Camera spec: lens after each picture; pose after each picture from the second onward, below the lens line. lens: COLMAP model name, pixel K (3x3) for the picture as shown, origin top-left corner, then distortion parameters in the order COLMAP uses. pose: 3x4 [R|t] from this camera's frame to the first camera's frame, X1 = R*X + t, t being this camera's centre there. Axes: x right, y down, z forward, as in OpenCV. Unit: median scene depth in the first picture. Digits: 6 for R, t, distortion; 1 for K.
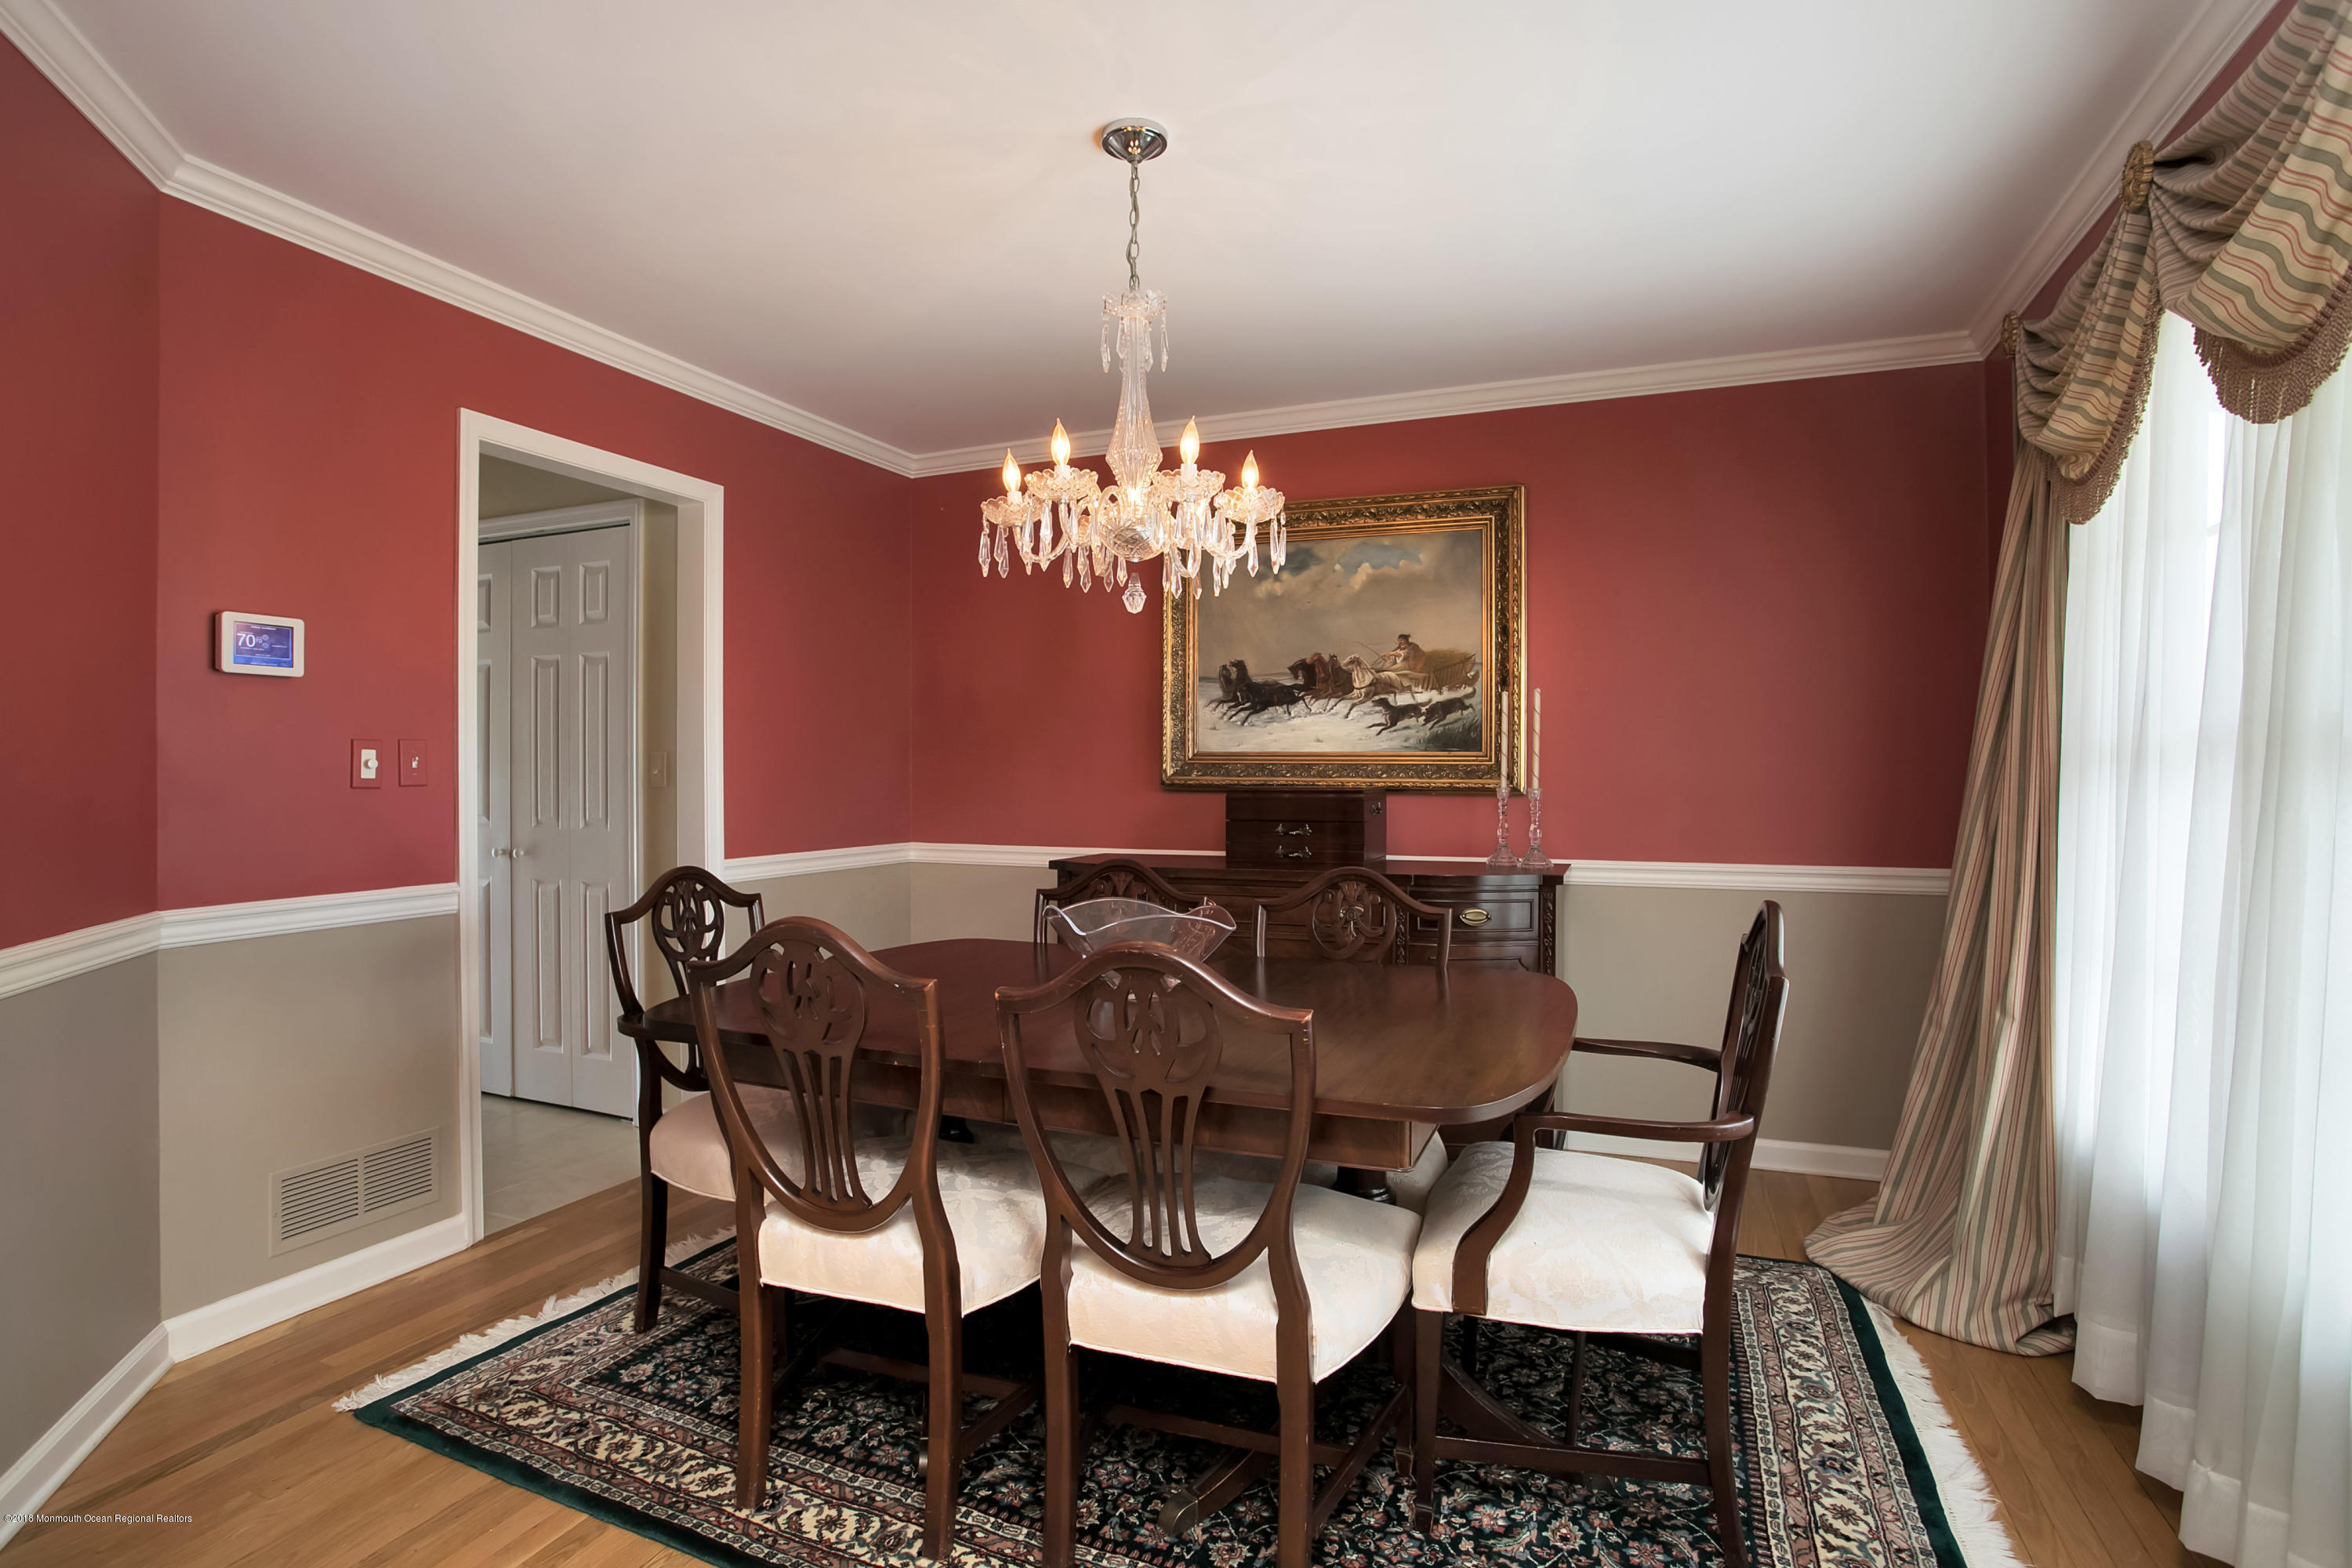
lens RADIAL K [[1114.3, 0, 1180.1], [0, 1114.3, 778.6], [0, 0, 1]] dist [0.001658, -0.000700]
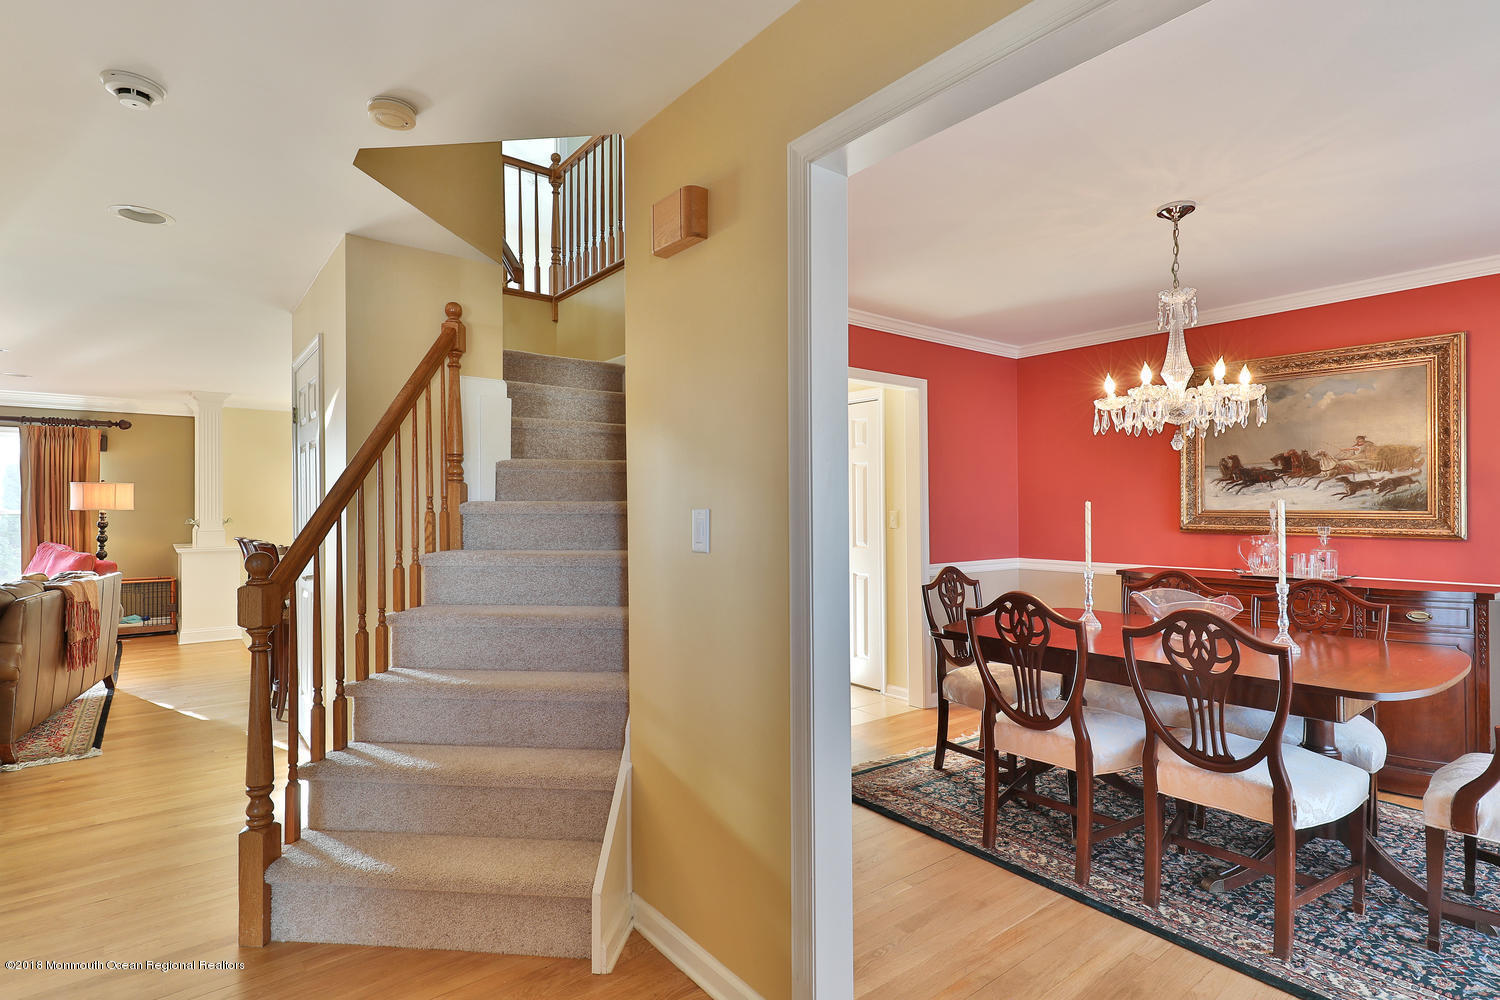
lens RADIAL K [[733.8, 0, 754.6], [0, 733.8, 503.8], [0, 0, 1]] dist [0.019308, -0.001530]
pose [[0.873726, -0.008355, -0.486347, -0.040423], [0.001344, 0.999890, -0.014762, -0.020081], [0.486417, 0.012244, 0.873641, -0.352246]]
